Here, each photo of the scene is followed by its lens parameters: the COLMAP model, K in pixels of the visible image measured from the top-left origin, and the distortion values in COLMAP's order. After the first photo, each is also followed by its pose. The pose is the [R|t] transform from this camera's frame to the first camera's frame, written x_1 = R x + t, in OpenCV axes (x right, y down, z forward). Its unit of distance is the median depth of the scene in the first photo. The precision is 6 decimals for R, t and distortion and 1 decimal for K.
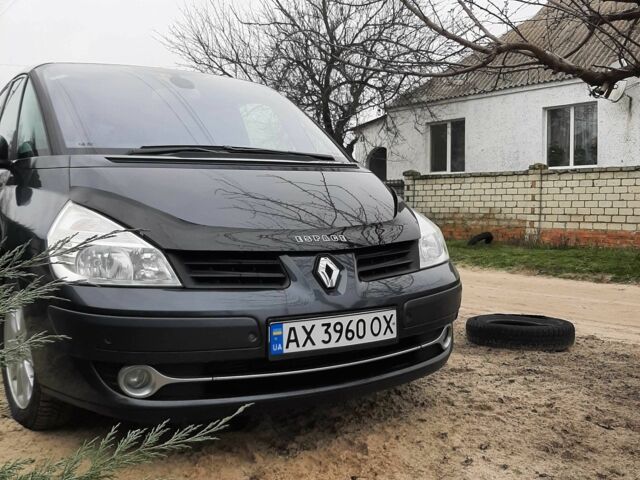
lens RADIAL K [[686.9, 0, 320.0], [0, 686.9, 240.0], [0, 0, 1]] dist [0.005502, -0.021530]
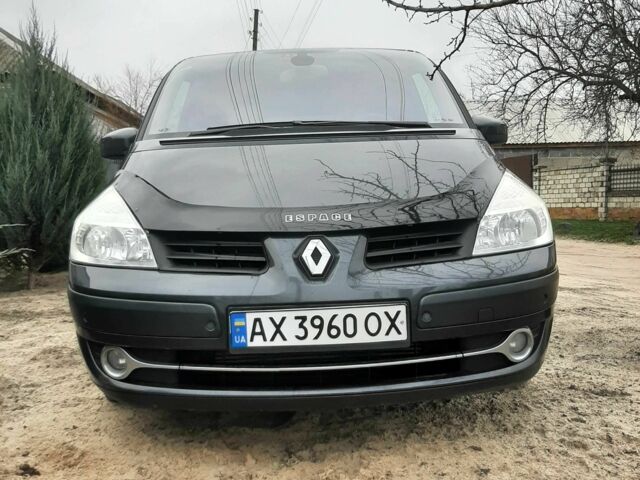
lens RADIAL K [[686.9, 0, 320.0], [0, 686.9, 240.0], [0, 0, 1]] dist [0.005502, -0.021530]
pose [[0.864656, 0.003749, -0.502351, 0.449400], [0.002055, 0.999937, 0.011000, 0.016876], [0.502361, -0.010543, 0.864594, 0.268676]]
